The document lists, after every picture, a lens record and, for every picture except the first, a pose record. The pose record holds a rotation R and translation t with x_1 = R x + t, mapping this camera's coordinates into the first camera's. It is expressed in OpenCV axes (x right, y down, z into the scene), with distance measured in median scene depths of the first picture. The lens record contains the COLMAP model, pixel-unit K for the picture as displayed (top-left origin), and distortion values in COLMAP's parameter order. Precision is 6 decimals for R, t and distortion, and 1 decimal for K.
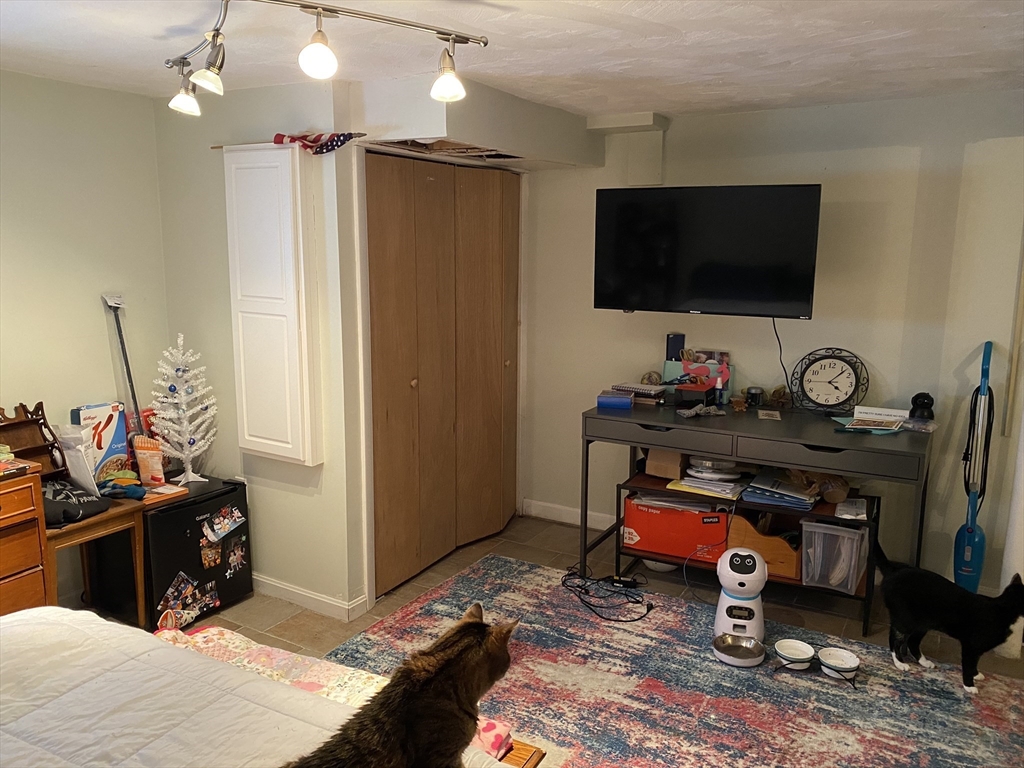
lens RADIAL K [[784.8, 0, 511.9], [0, 784.8, 380.9], [0, 0, 1]] dist [0.042336, -0.047355]
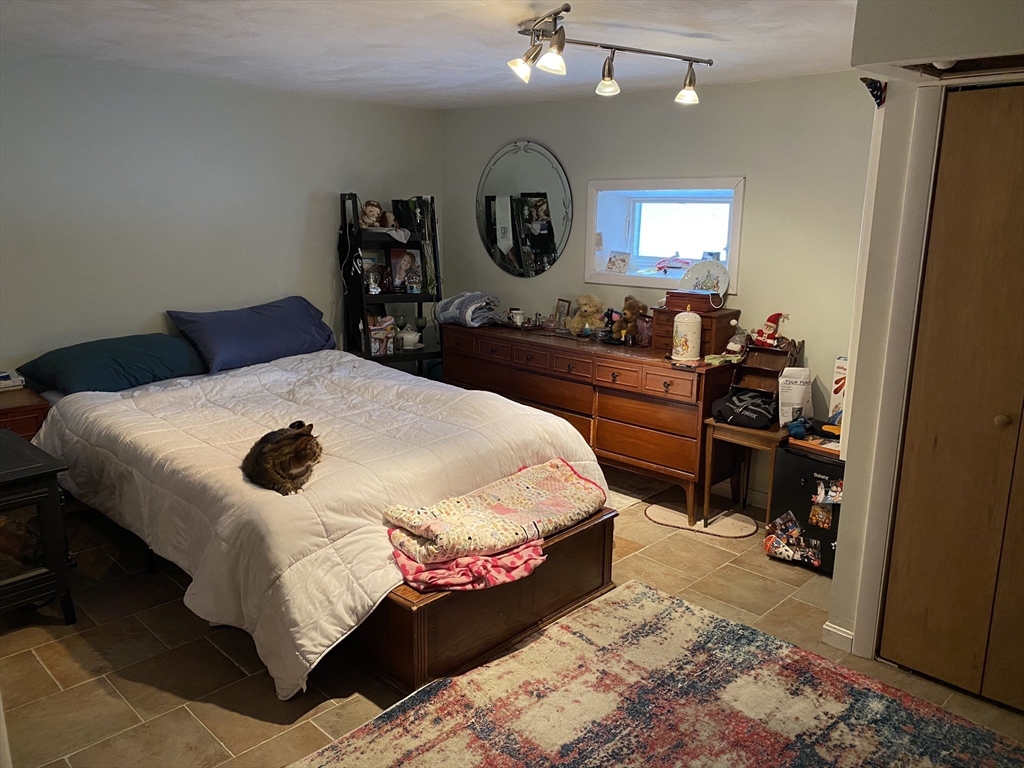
lens RADIAL K [[784.8, 0, 512.8], [0, 784.8, 383.6], [0, 0, 1]] dist [0.042336, -0.047355]
pose [[-0.254128, 0.195556, -0.947194, 0.674717], [-0.186112, 0.951155, 0.246307, -0.125017], [0.949095, 0.238877, -0.205319, 0.796547]]
